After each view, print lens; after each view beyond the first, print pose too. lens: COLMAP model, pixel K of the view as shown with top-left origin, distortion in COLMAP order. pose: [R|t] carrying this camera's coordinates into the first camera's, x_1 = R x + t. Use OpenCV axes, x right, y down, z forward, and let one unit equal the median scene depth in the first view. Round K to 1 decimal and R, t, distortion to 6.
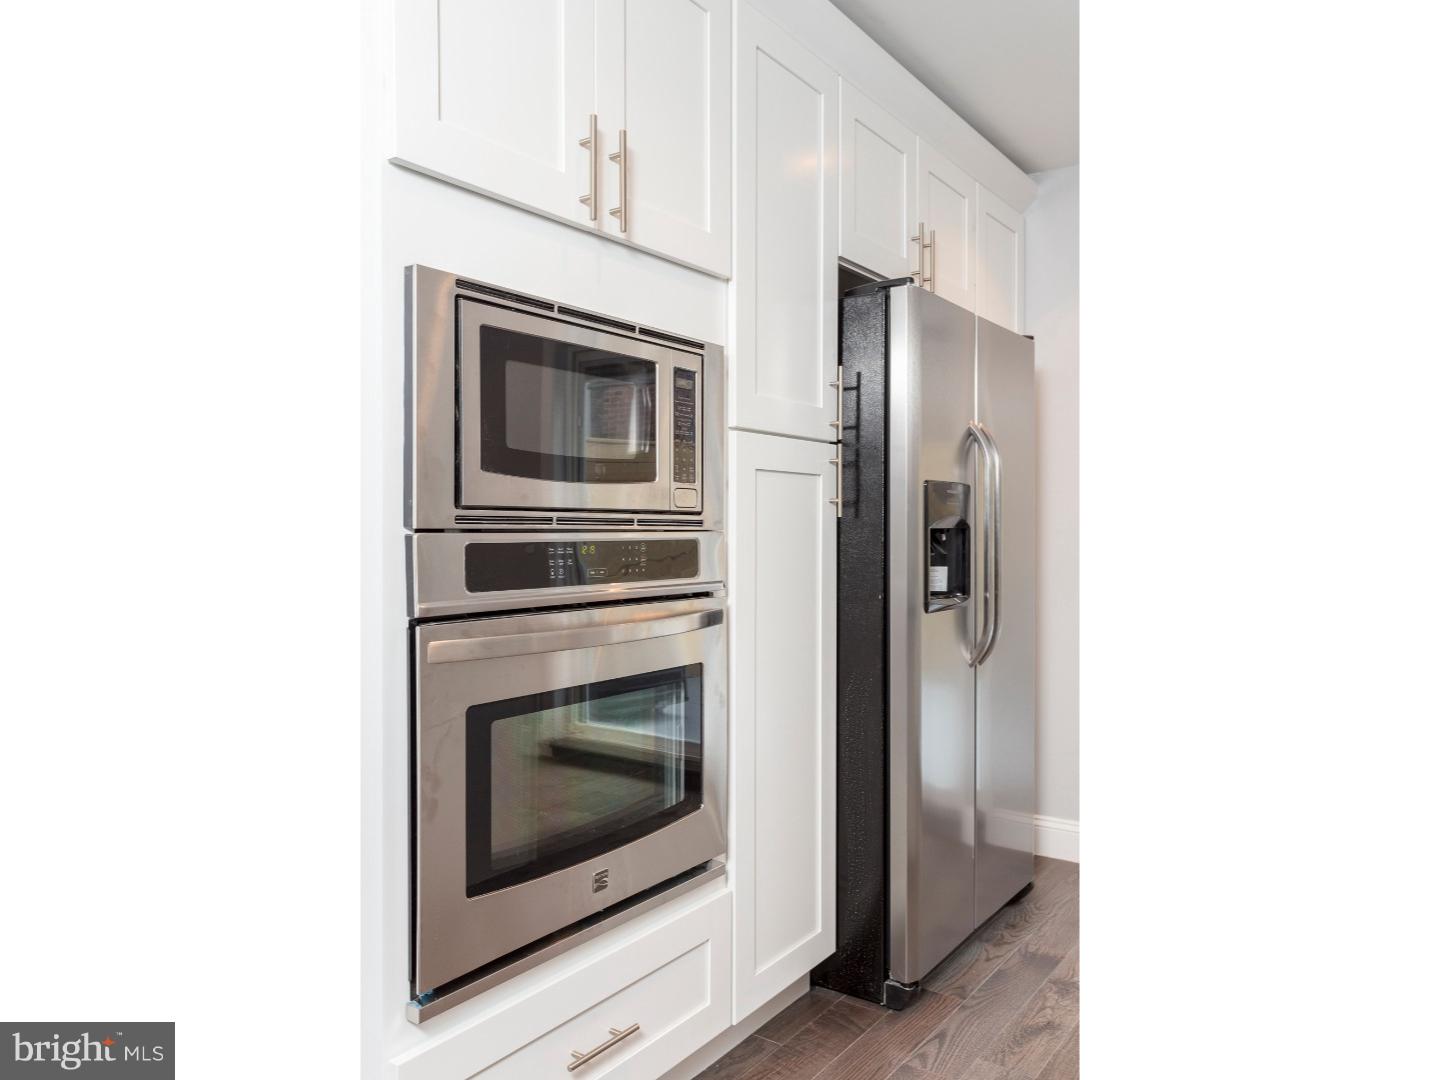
lens RADIAL K [[986.3, 0, 689.2], [0, 986.3, 534.8], [0, 0, 1]] dist [-0.001210, 0.004144]
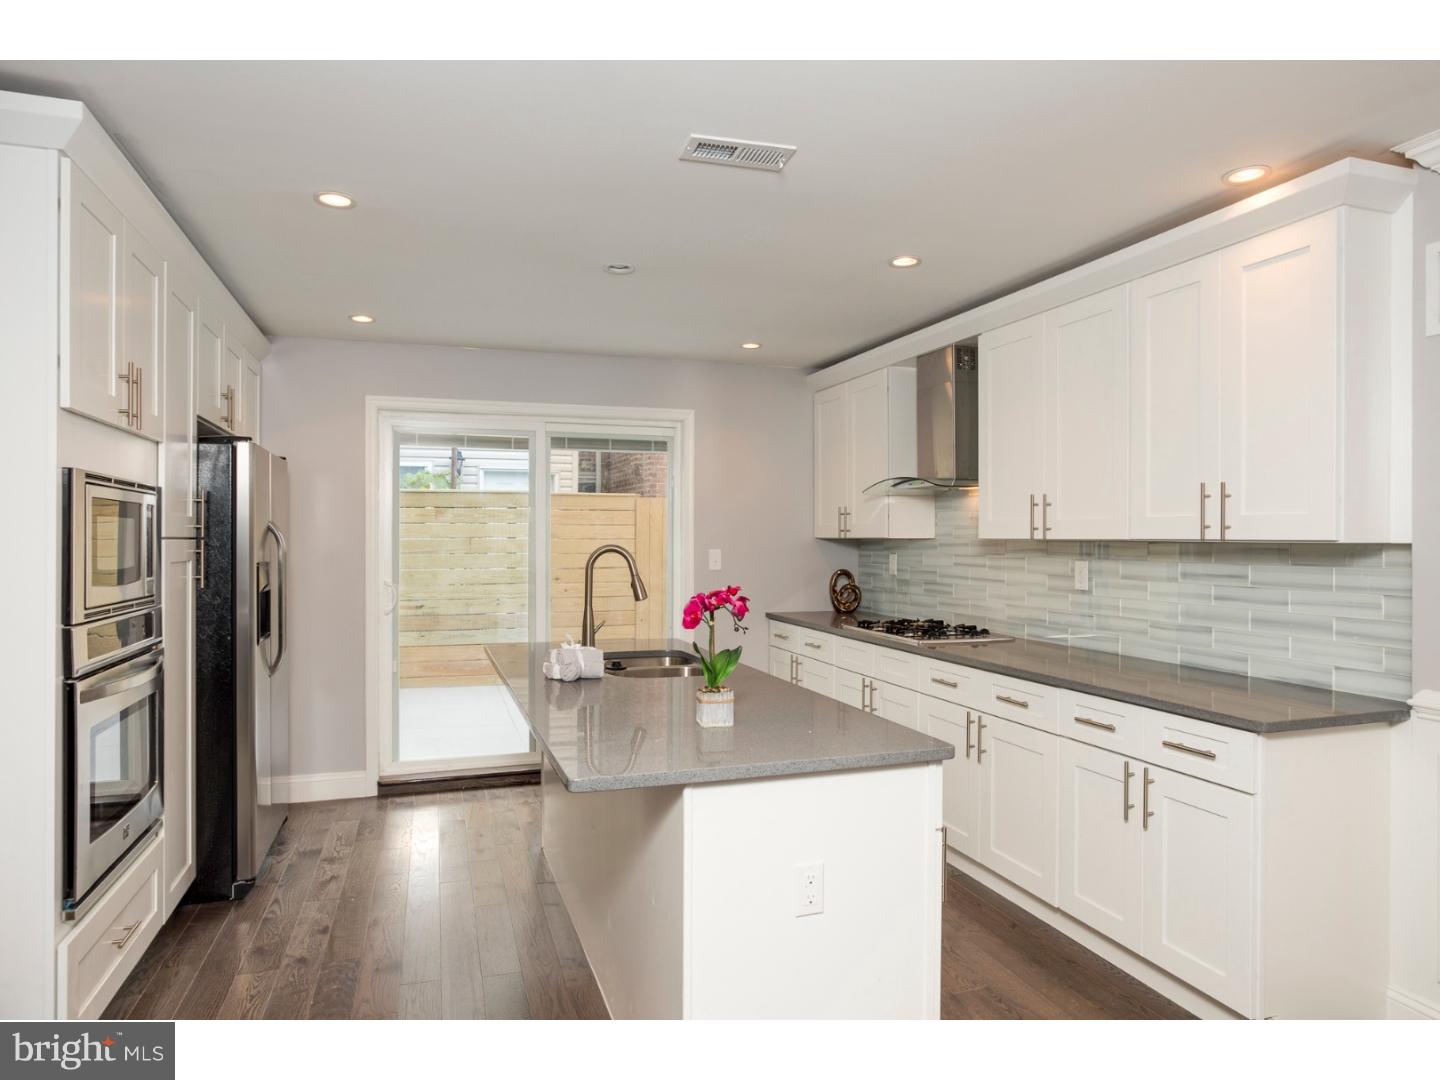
lens RADIAL K [[919.4, 0, 746.7], [0, 919.4, 544.6], [0, 0, 1]] dist [-0.005565, -0.011149]
pose [[0.556496, -0.007930, 0.830813, -0.747171], [0.007915, 0.999960, 0.004243, -0.112729], [-0.830813, 0.004215, 0.556536, -0.657619]]
